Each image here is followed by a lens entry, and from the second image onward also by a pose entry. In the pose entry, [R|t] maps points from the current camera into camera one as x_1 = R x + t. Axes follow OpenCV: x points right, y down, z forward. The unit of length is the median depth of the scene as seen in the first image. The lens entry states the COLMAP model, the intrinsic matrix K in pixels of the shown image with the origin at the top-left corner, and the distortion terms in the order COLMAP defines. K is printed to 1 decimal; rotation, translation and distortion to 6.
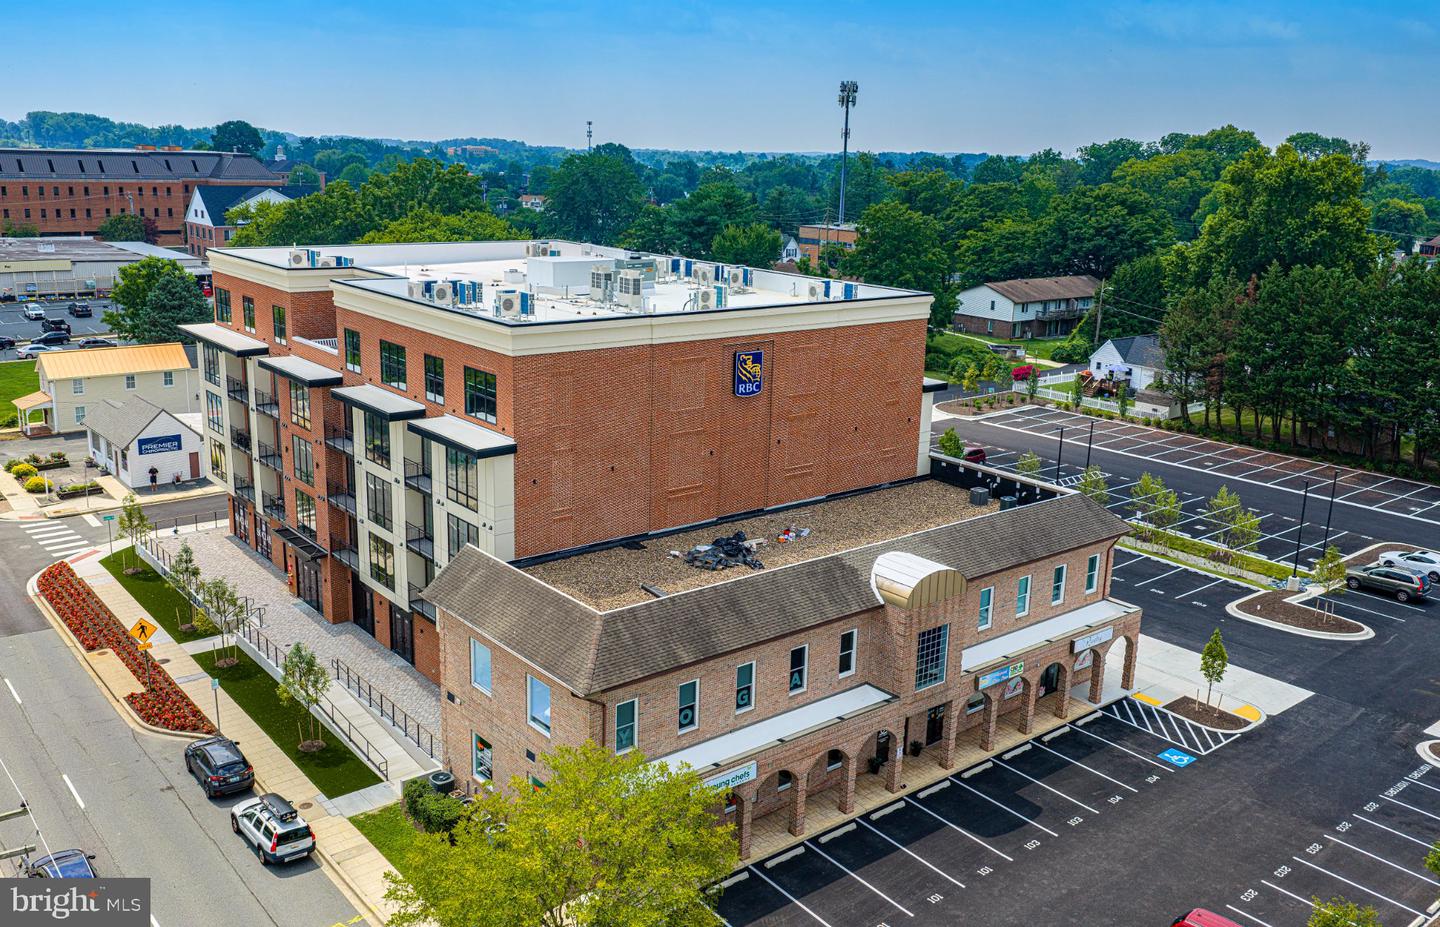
lens RADIAL K [[1225.5, 0, 719.6], [0, 1225.5, 454.5], [0, 0, 1]] dist [0.008050, -0.010771]
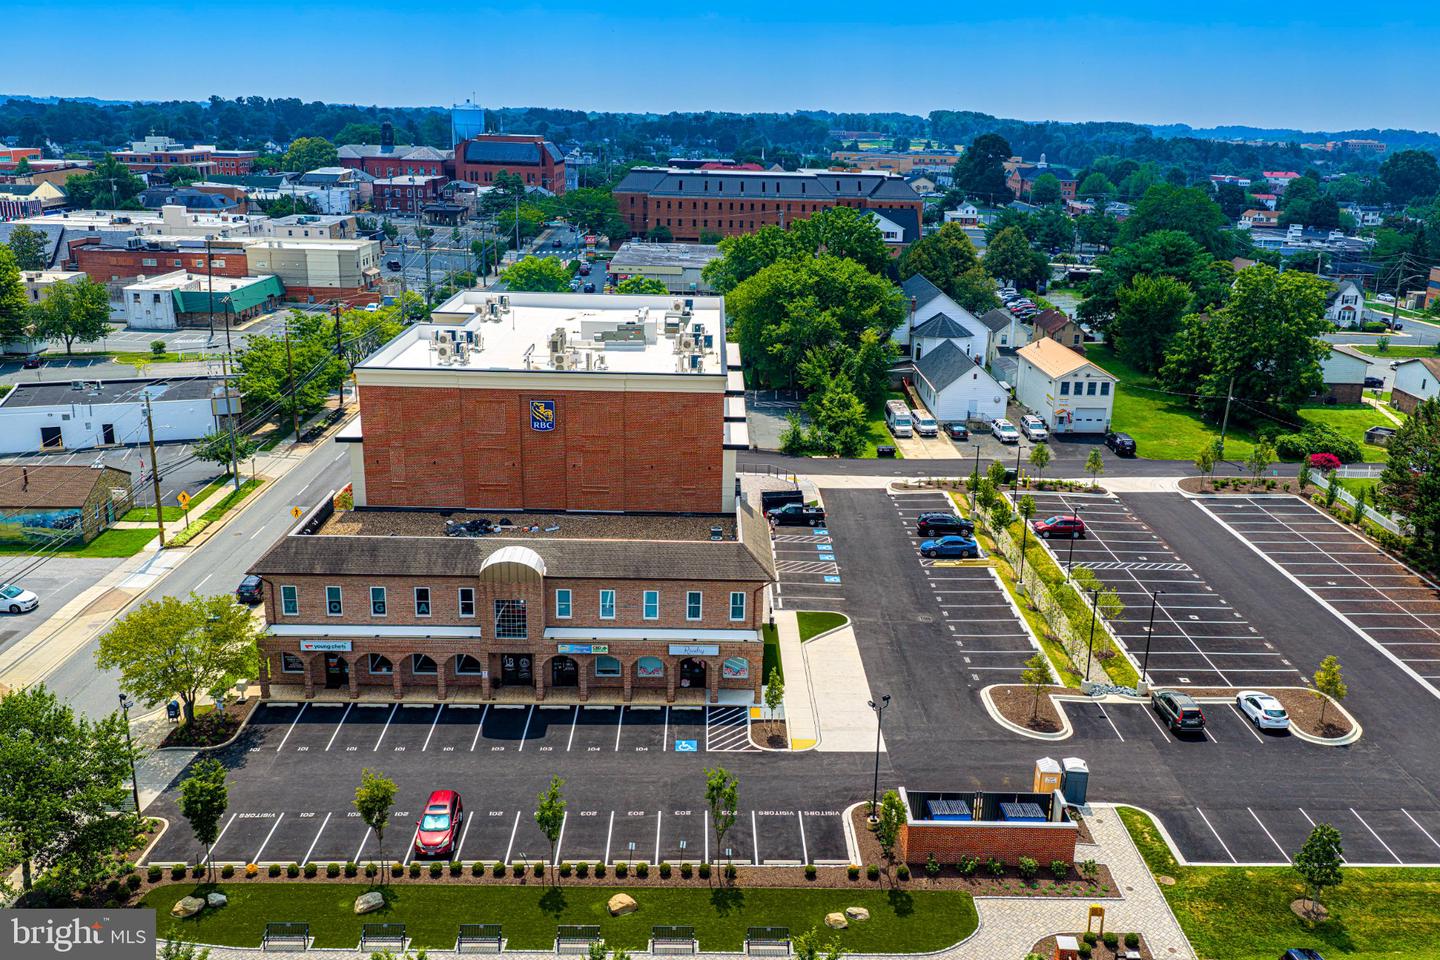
lens RADIAL K [[1199.3, 0, 722.3], [0, 1199.3, 485.7], [0, 0, 1]] dist [0.034522, 0.000548]
pose [[0.787654, 0.170455, -0.592069, 1.061885], [-0.150991, 0.985067, 0.082729, -0.134962], [0.597329, 0.024235, 0.801630, -0.022196]]
